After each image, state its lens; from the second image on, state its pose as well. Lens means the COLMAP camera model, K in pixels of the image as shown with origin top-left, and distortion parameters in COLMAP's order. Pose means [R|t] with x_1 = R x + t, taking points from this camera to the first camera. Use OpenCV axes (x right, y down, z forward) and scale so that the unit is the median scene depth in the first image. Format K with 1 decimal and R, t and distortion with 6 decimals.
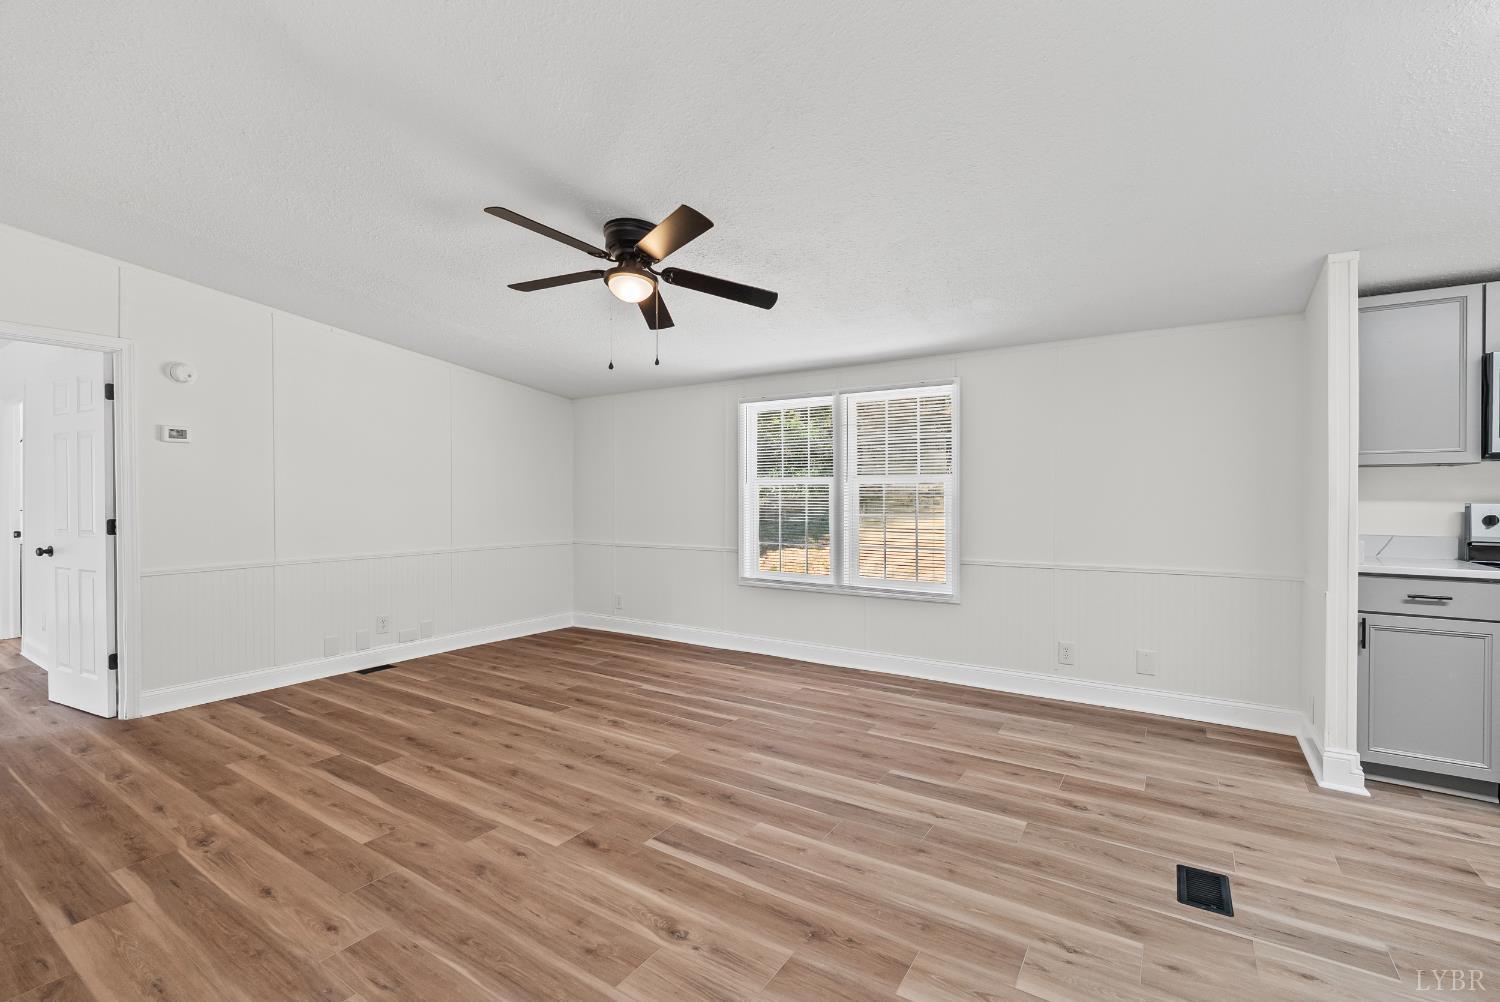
lens RADIAL K [[656.8, 0, 748.6], [0, 656.8, 506.1], [0, 0, 1]] dist [0.003316, -0.000512]
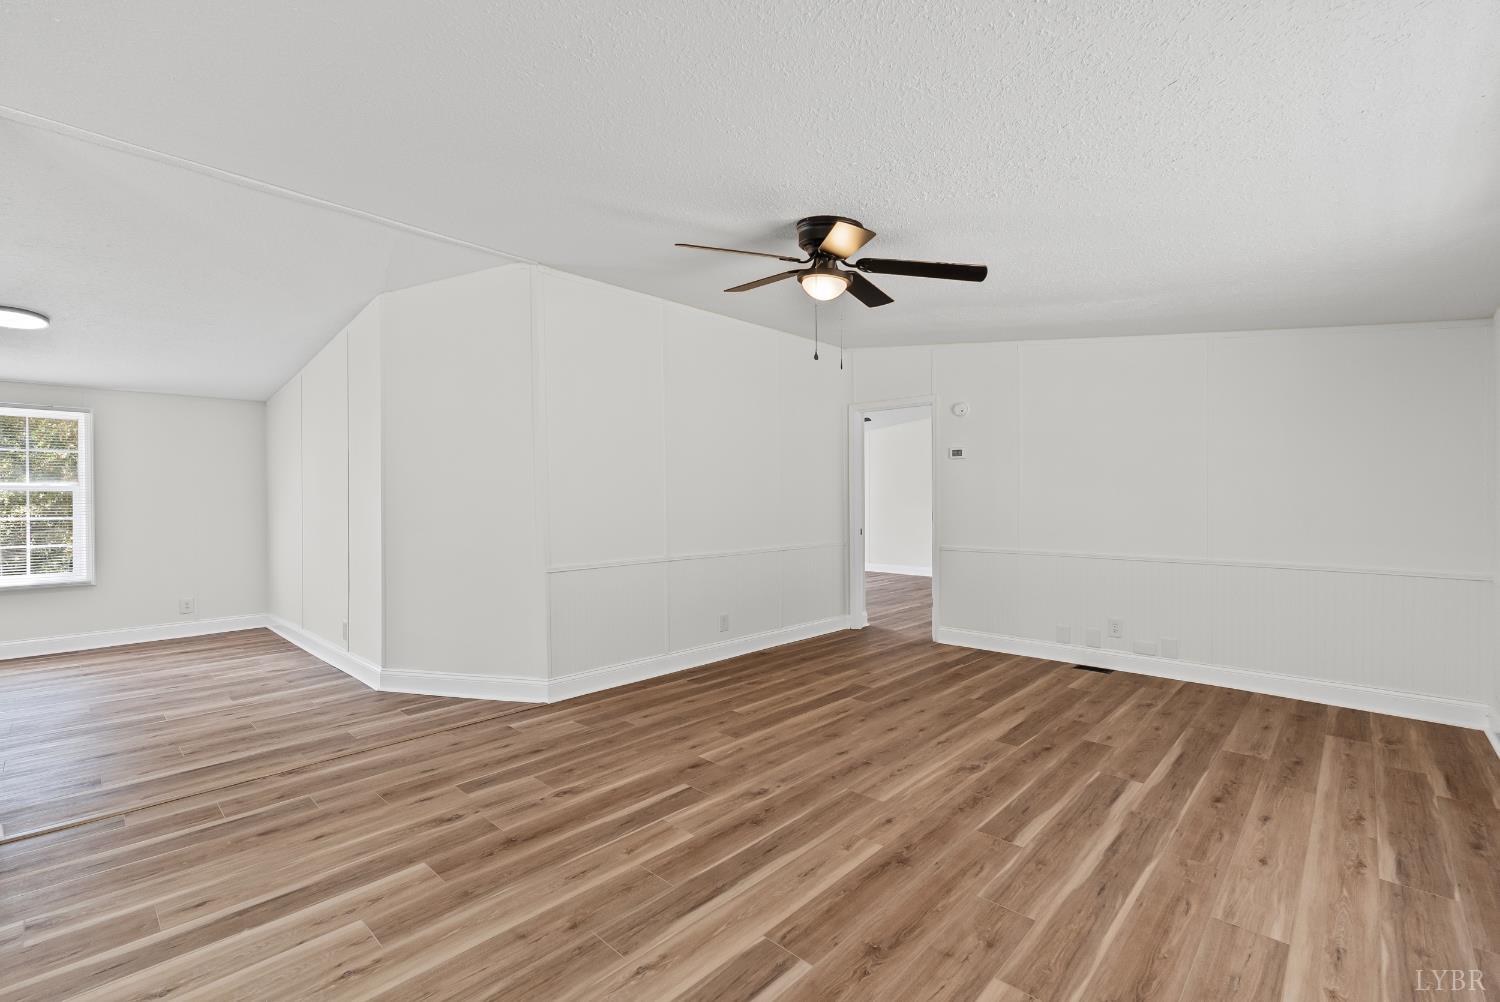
lens RADIAL K [[656.8, 0, 742.9], [0, 656.8, 495.3], [0, 0, 1]] dist [0.003316, -0.000512]
pose [[-0.180036, -0.006158, -0.983641, 0.807272], [-0.006040, 0.999968, -0.005155, -0.008805], [0.983641, 0.005013, -0.180067, 1.053570]]
